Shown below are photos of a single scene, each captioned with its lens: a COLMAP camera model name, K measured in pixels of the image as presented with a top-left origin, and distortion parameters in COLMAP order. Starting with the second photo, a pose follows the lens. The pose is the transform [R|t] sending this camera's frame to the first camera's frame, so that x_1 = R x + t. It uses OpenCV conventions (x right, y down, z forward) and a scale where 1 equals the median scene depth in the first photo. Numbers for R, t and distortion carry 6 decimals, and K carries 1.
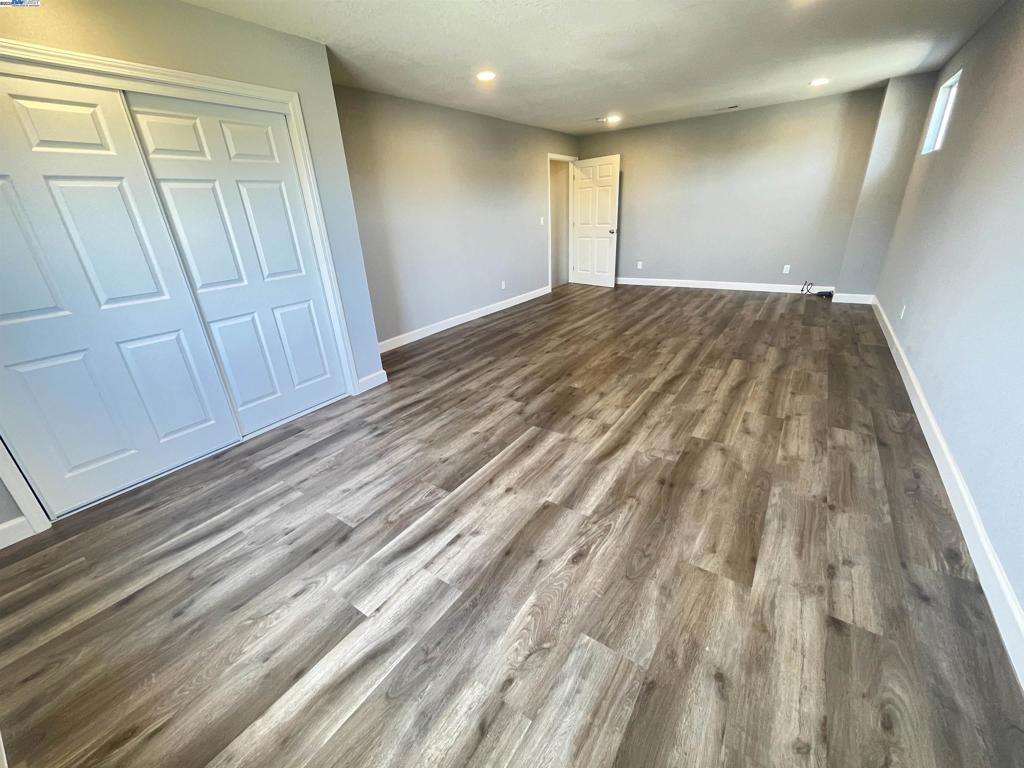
lens RADIAL K [[412.8, 0, 504.1], [0, 412.8, 385.4], [0, 0, 1]] dist [-0.001072, -0.000053]
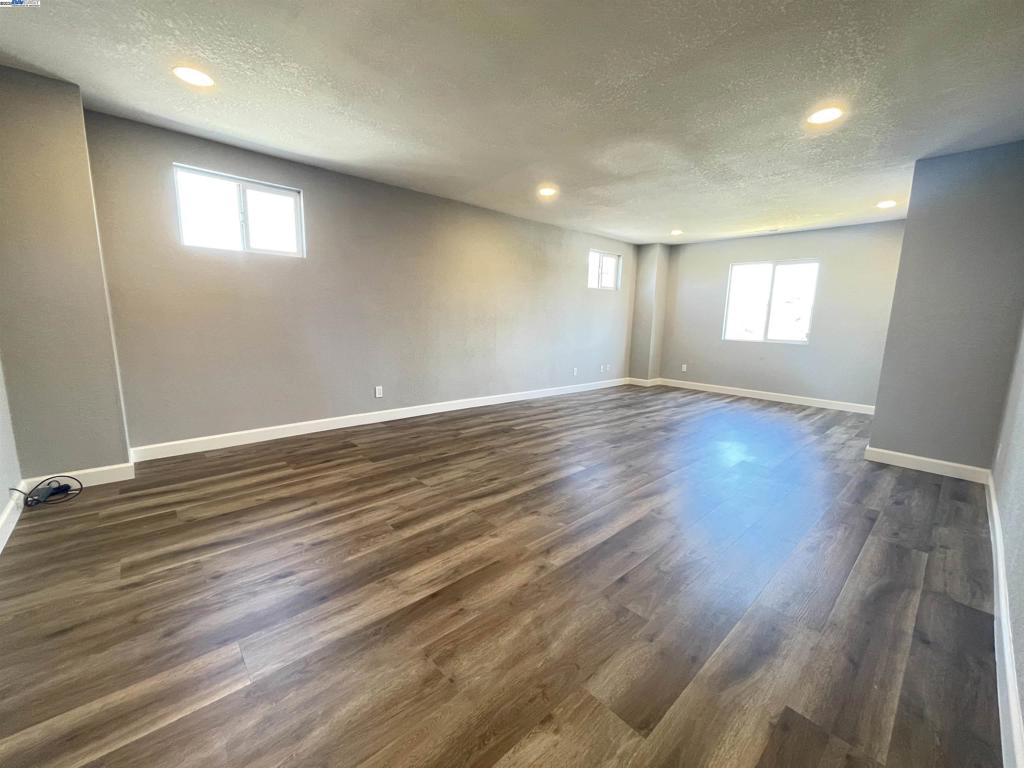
lens RADIAL K [[412.8, 0, 504.1], [0, 412.8, 385.4], [0, 0, 1]] dist [-0.001072, -0.000053]
pose [[-0.973246, -0.007336, 0.229649, 0.311222], [0.116092, 0.846825, 0.519047, -0.732675], [-0.198281, 0.531821, -0.823317, 1.798929]]
